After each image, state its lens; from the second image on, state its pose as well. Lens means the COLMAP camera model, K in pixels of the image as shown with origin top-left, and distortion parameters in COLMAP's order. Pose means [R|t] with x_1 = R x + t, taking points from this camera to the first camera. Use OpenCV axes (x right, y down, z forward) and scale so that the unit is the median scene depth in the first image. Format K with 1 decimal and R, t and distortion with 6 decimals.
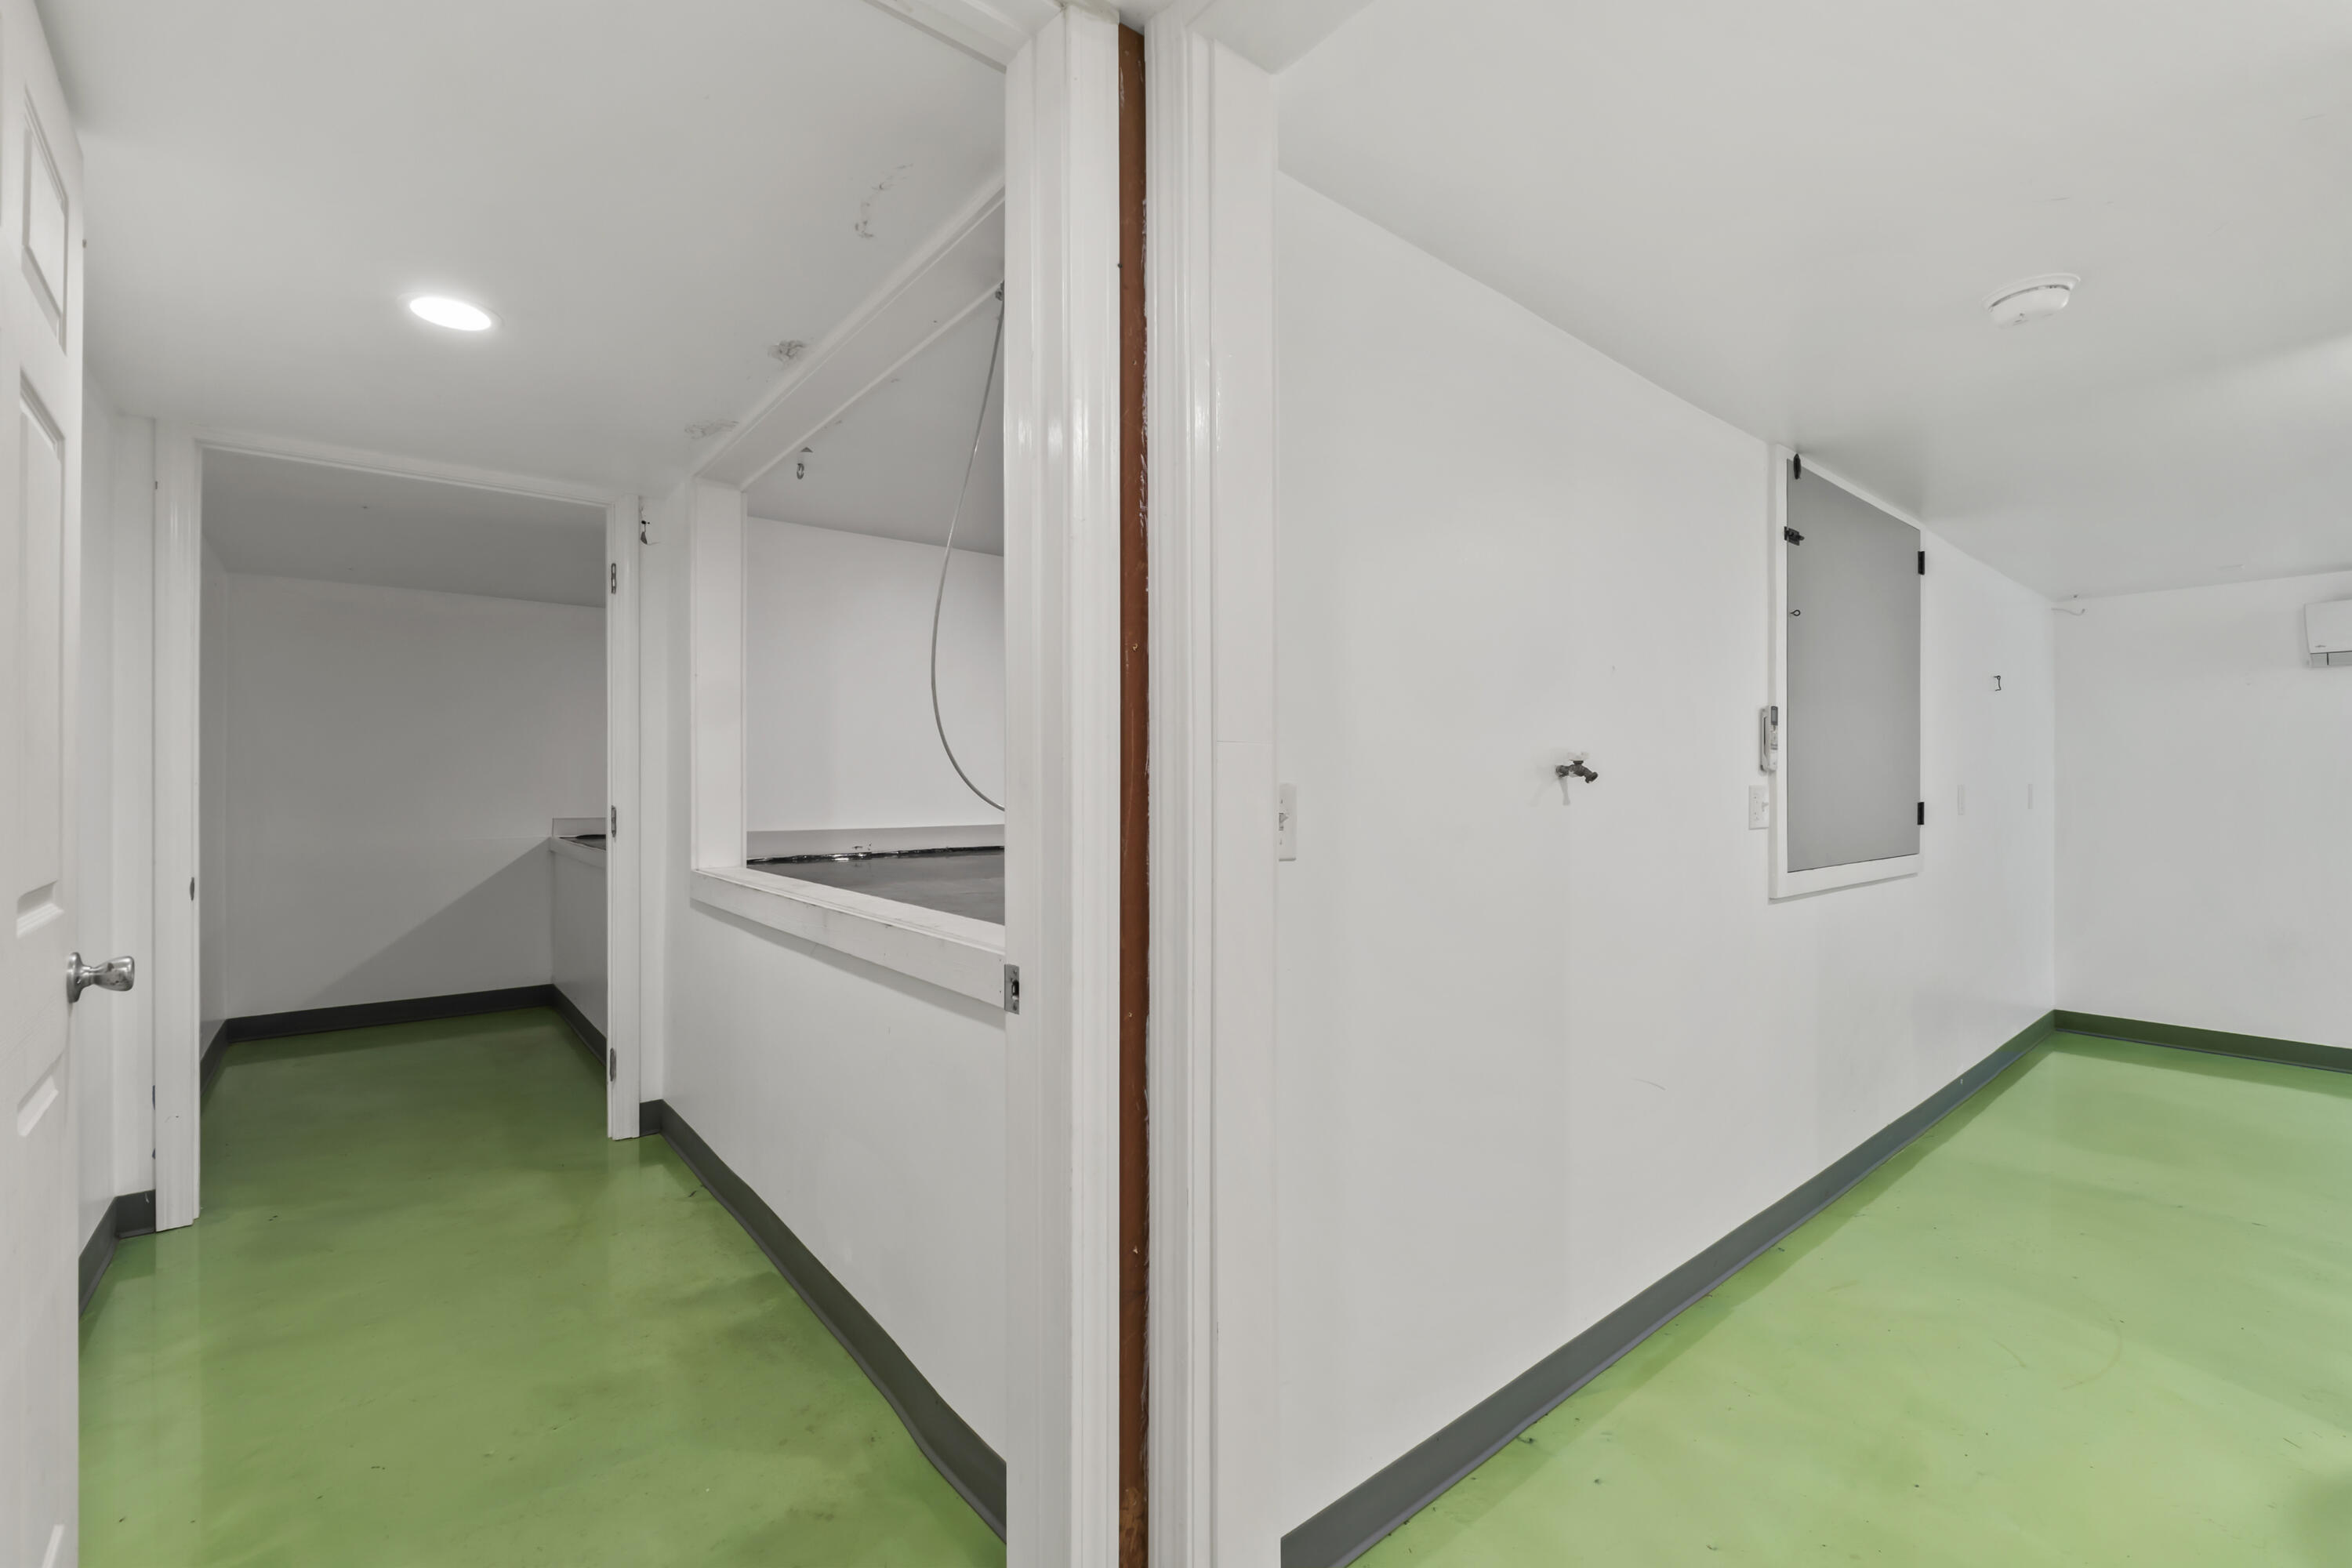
lens RADIAL K [[1022.6, 0, 1176.7], [0, 1022.6, 785.6], [0, 0, 1]] dist [-0.011343, -0.000547]
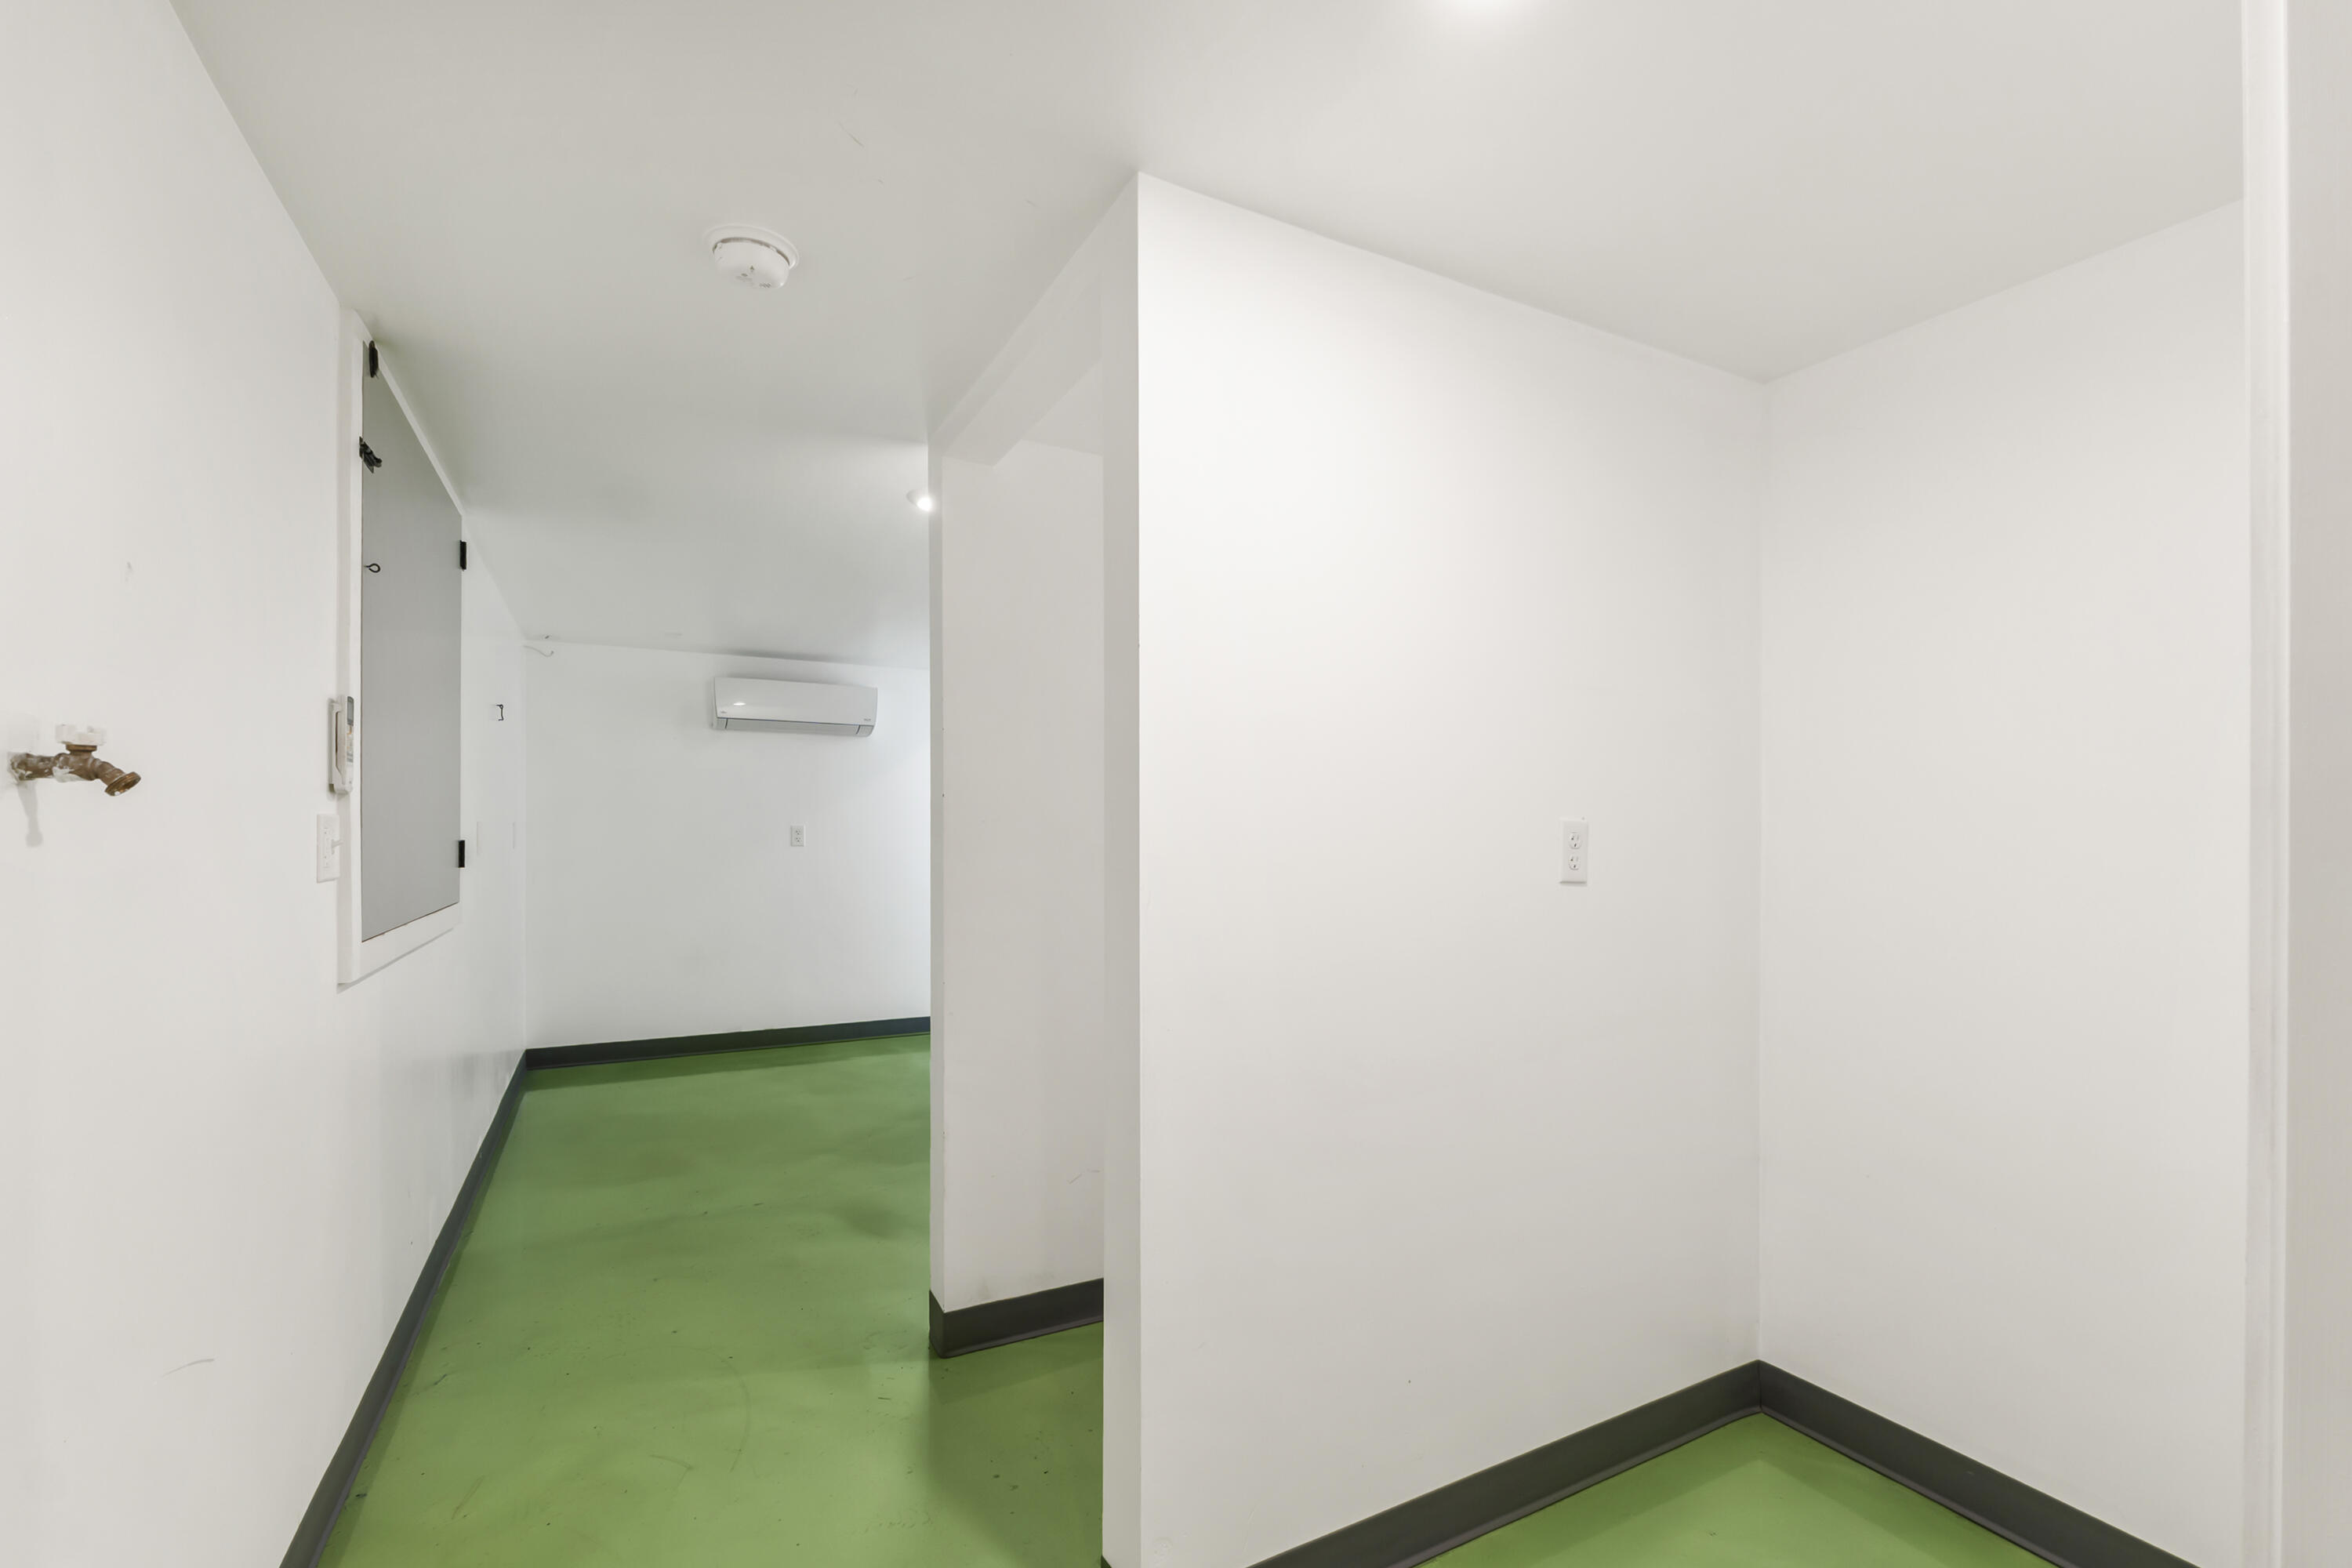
lens RADIAL K [[1022.6, 0, 1186.2], [0, 1022.6, 835.5], [0, 0, 1]] dist [-0.011343, -0.000547]
pose [[0.202845, -0.003501, 0.979205, 0.042371], [-0.002684, 0.999988, 0.004132, 0.009019], [-0.979207, -0.003466, 0.202834, 0.319370]]
